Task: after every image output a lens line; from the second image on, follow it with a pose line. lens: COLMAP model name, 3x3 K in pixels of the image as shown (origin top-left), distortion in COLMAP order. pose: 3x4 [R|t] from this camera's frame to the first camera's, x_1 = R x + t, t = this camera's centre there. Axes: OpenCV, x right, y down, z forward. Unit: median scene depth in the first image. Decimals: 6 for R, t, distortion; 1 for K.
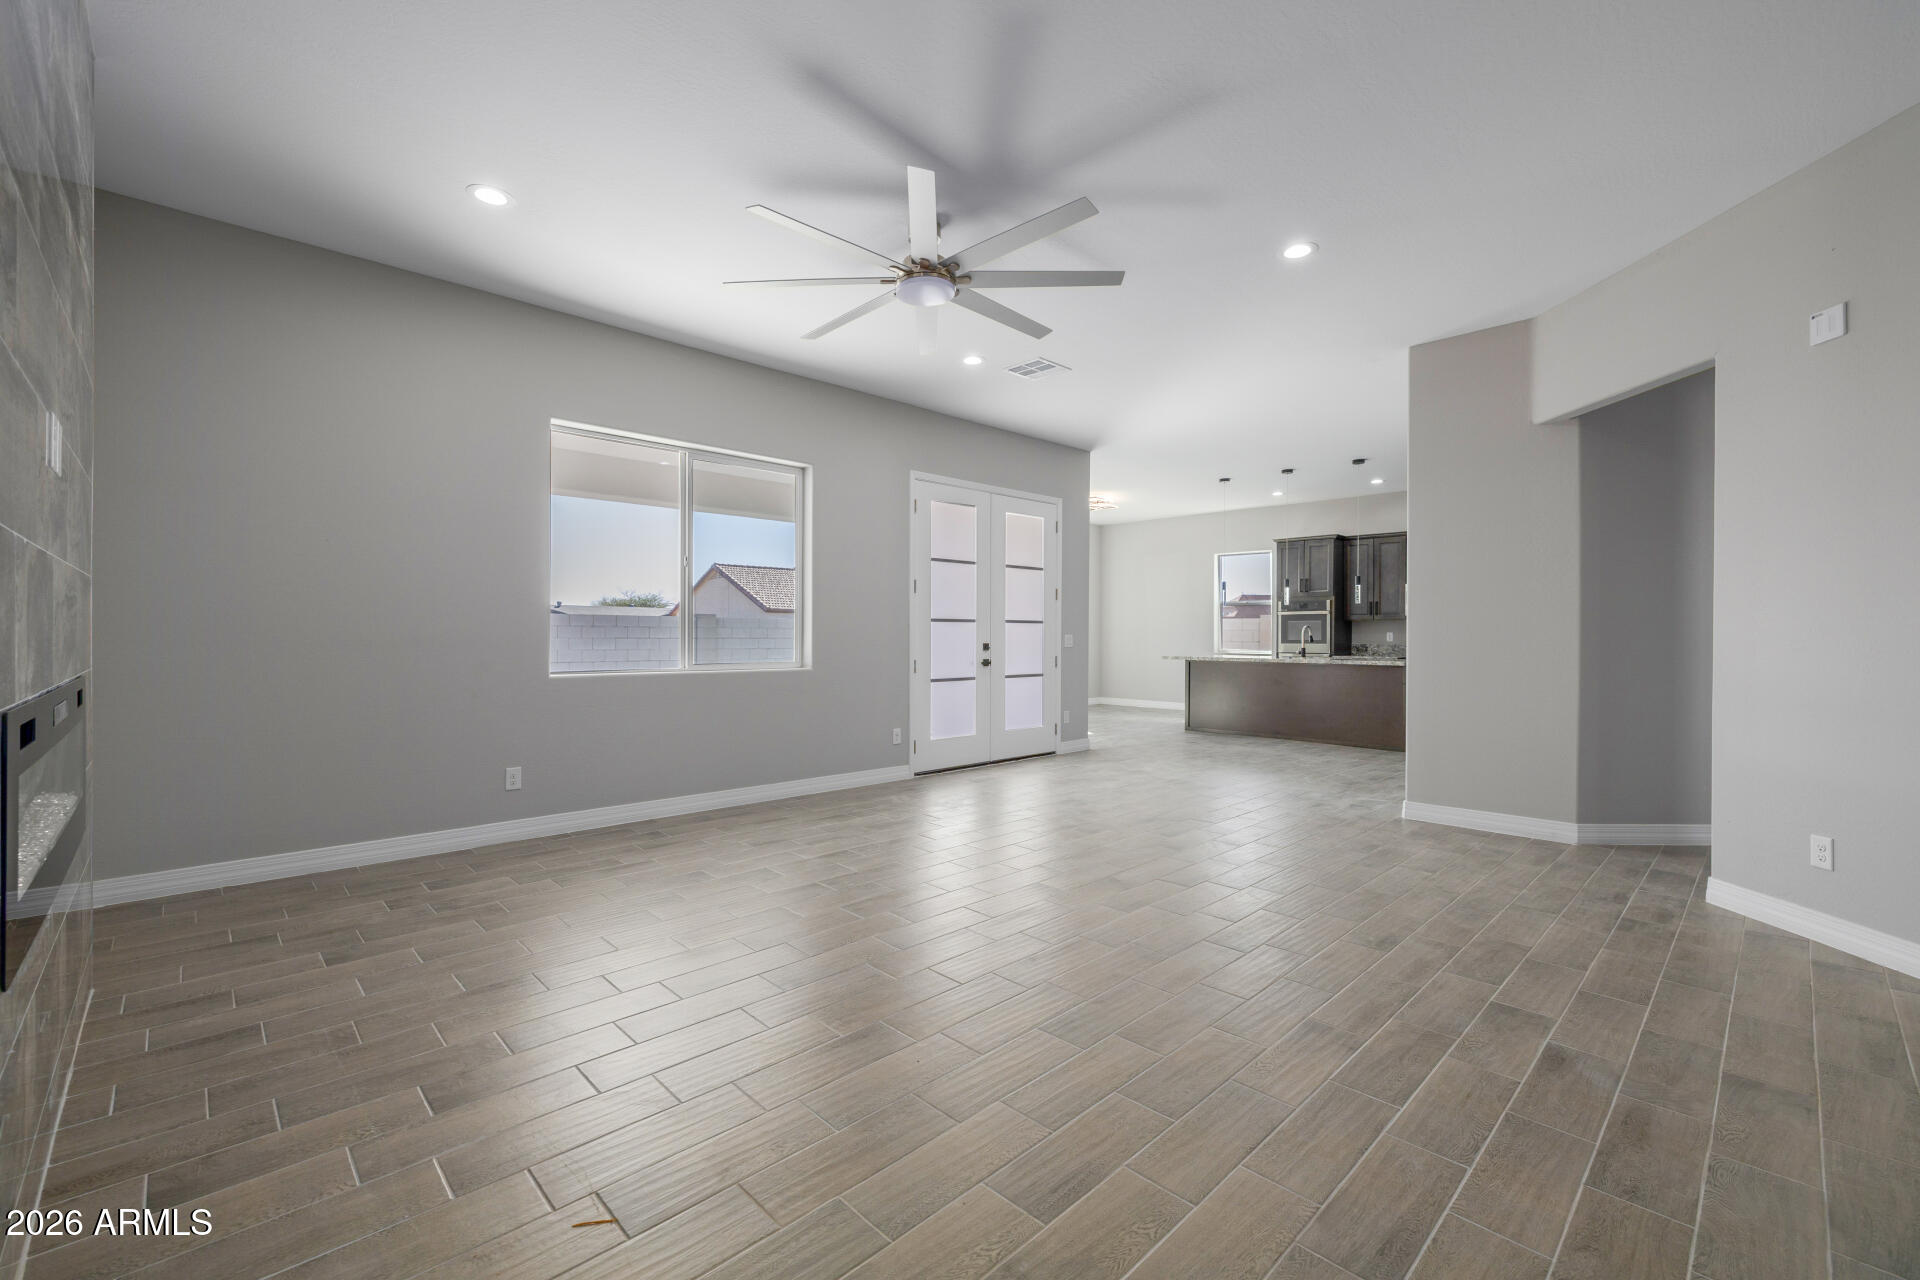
lens RADIAL K [[808.6, 0, 959.5], [0, 808.6, 636.4], [0, 0, 1]] dist [0.000227, 0.000320]
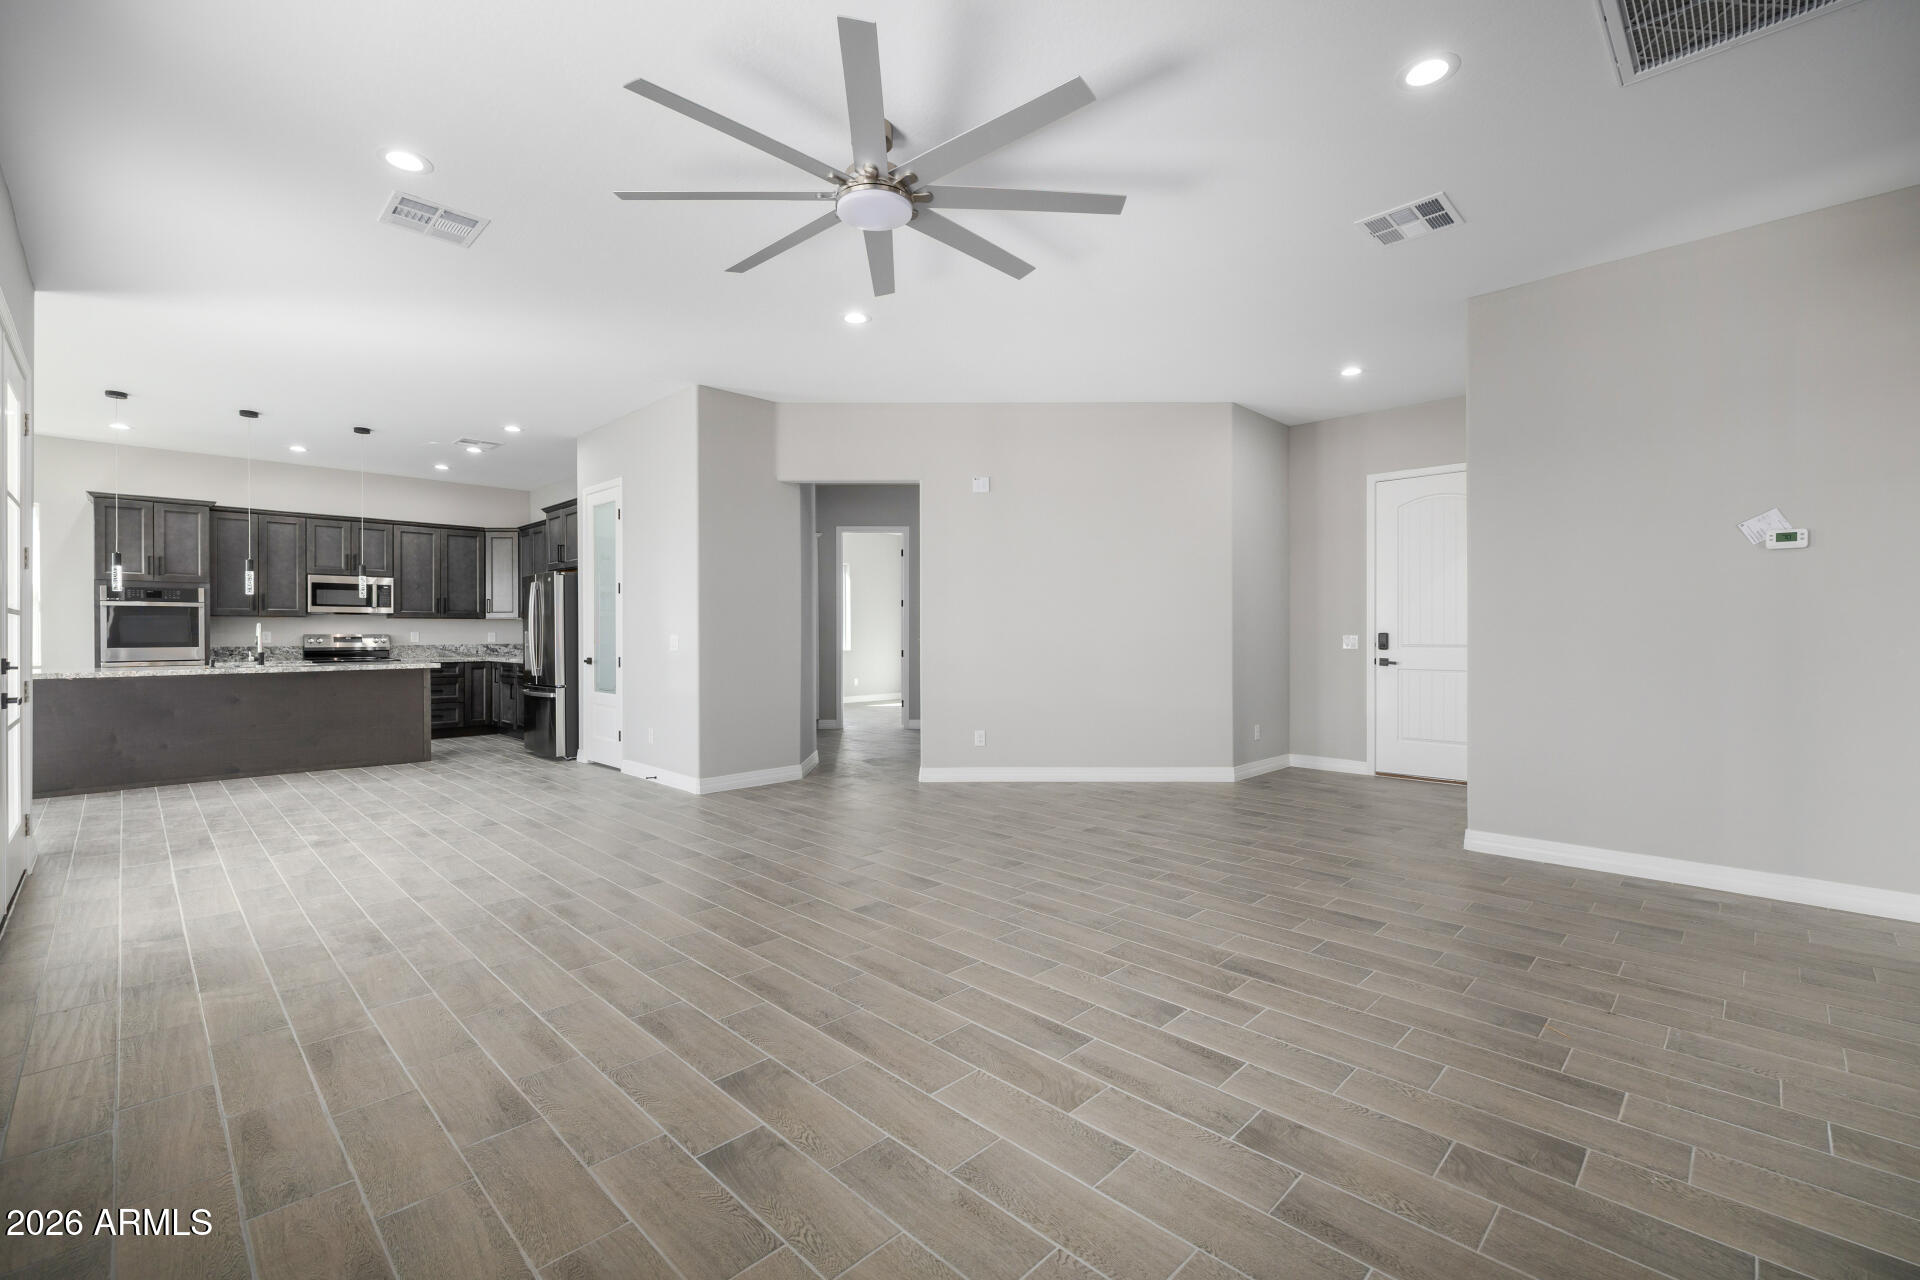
lens RADIAL K [[808.6, 0, 960.0], [0, 808.6, 596.9], [0, 0, 1]] dist [0.000227, 0.000320]
pose [[-0.023861, 0.043655, 0.998762, -0.464198], [0.006133, 0.999034, -0.043521, -0.001503], [-0.999696, 0.005087, -0.024106, 0.508627]]
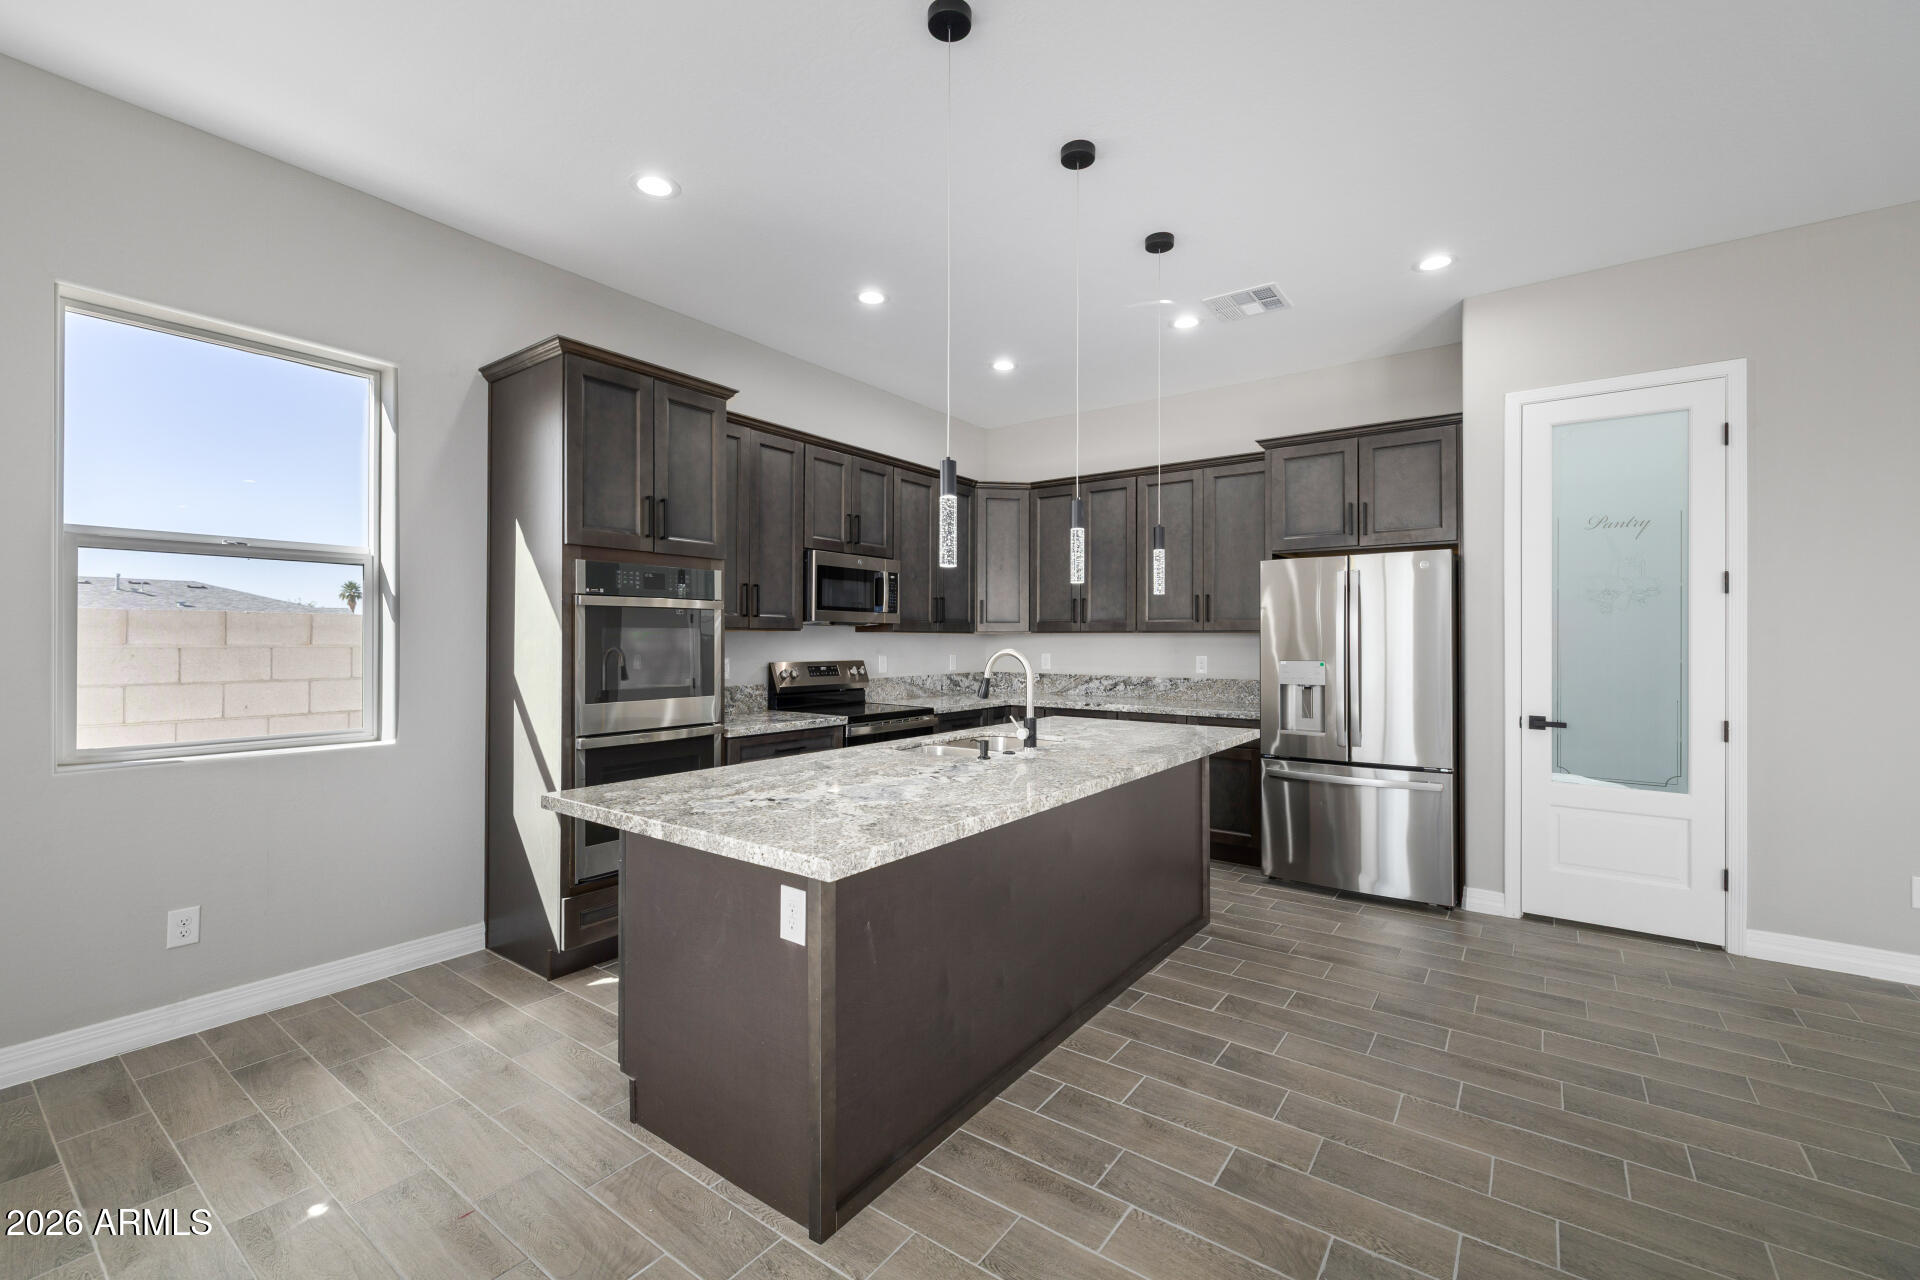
lens RADIAL K [[808.6, 0, 951.5], [0, 808.6, 634.4], [0, 0, 1]] dist [0.000227, 0.000320]
pose [[-0.153758, 0.004947, 0.988096, 0.139843], [-0.000338, 0.999987, -0.005059, -0.024837], [-0.988109, -0.001111, -0.153754, 1.470894]]
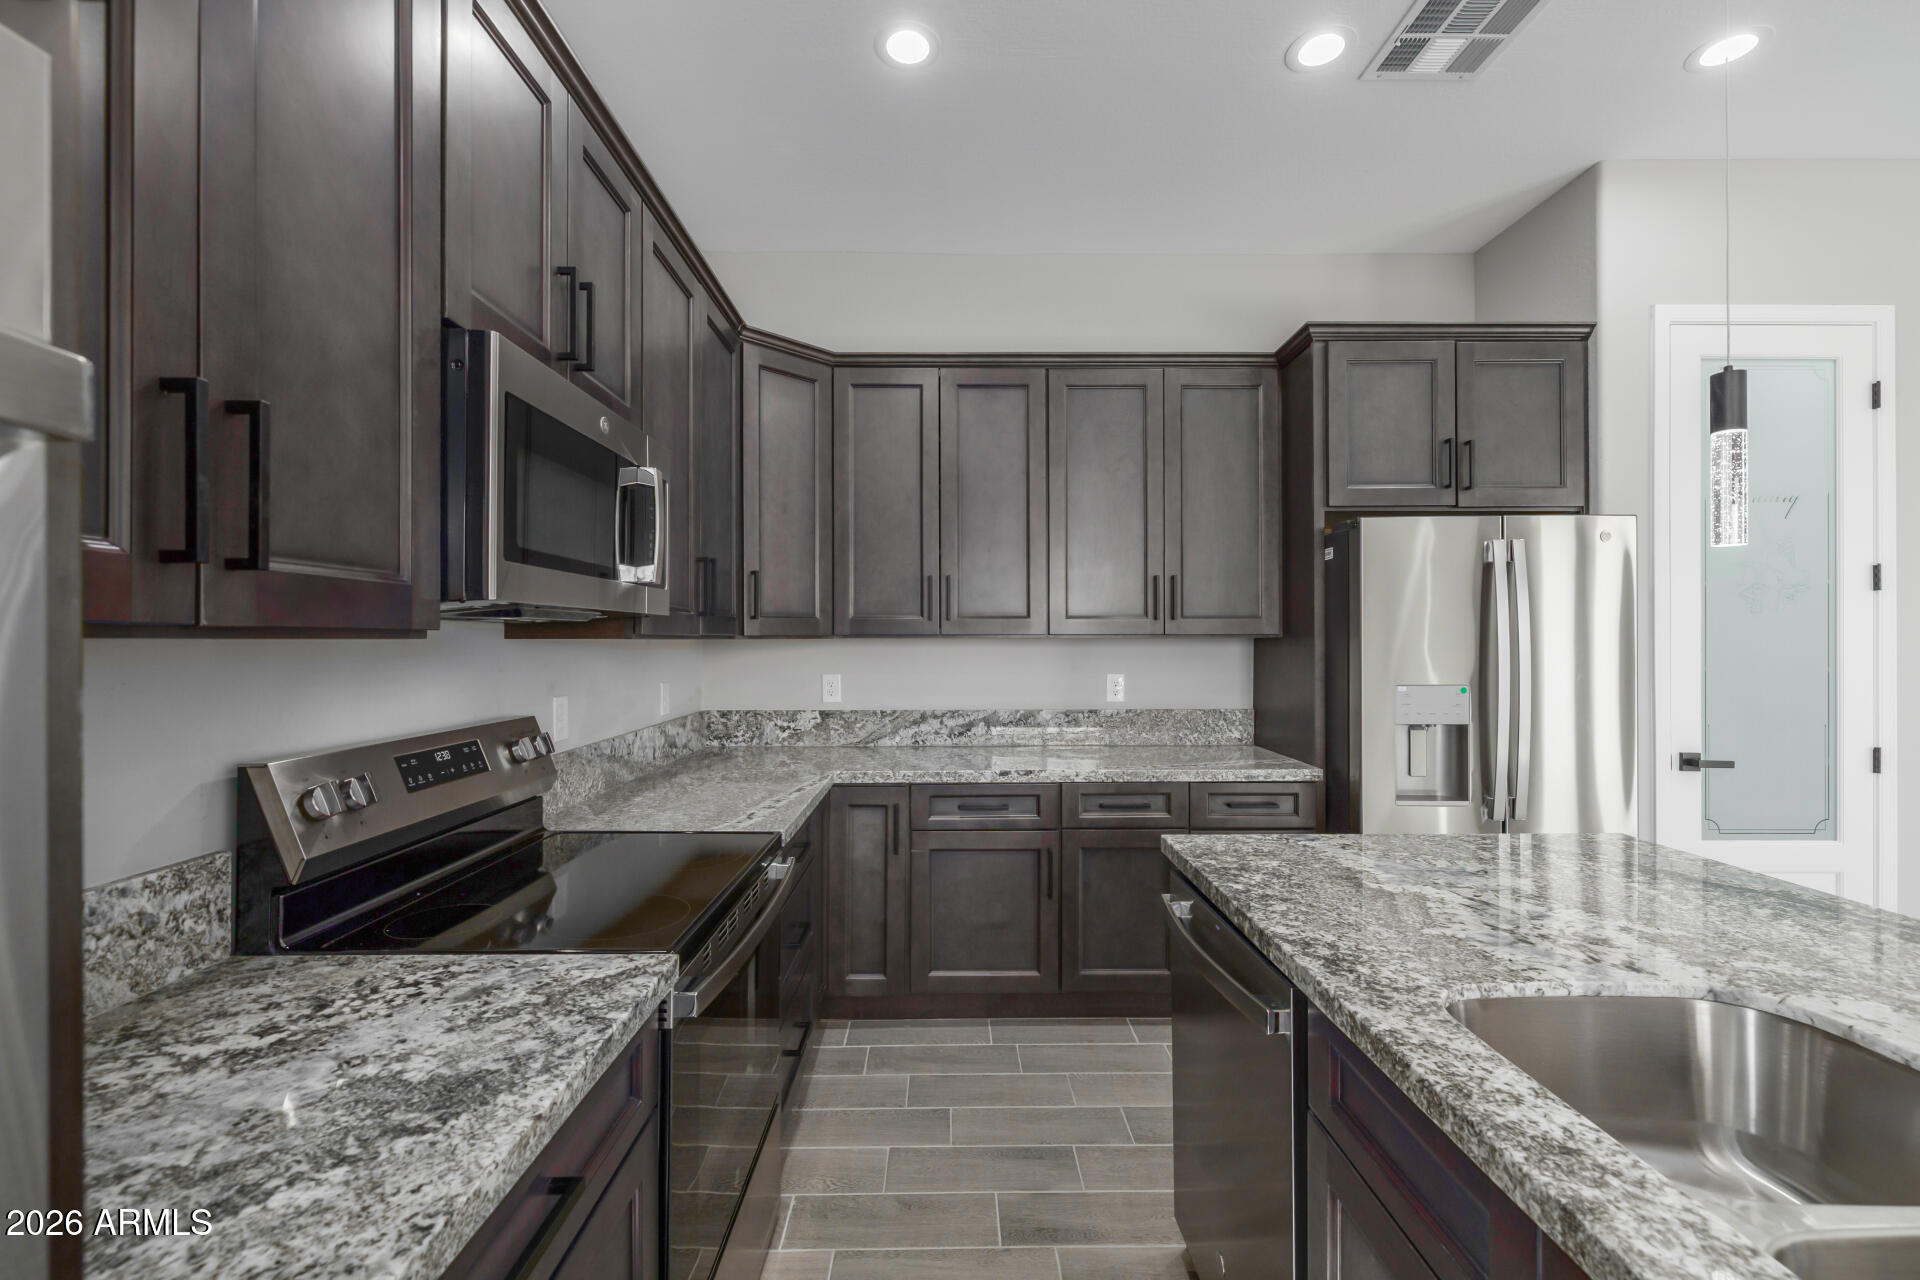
lens RADIAL K [[808.6, 0, 955.0], [0, 808.6, 634.4], [0, 0, 1]] dist [0.000227, 0.000320]
pose [[-0.718924, 0.004663, 0.695073, 0.616667], [0.002958, 0.999989, -0.003650, -0.030832], [-0.695082, -0.000568, -0.718930, 1.536533]]
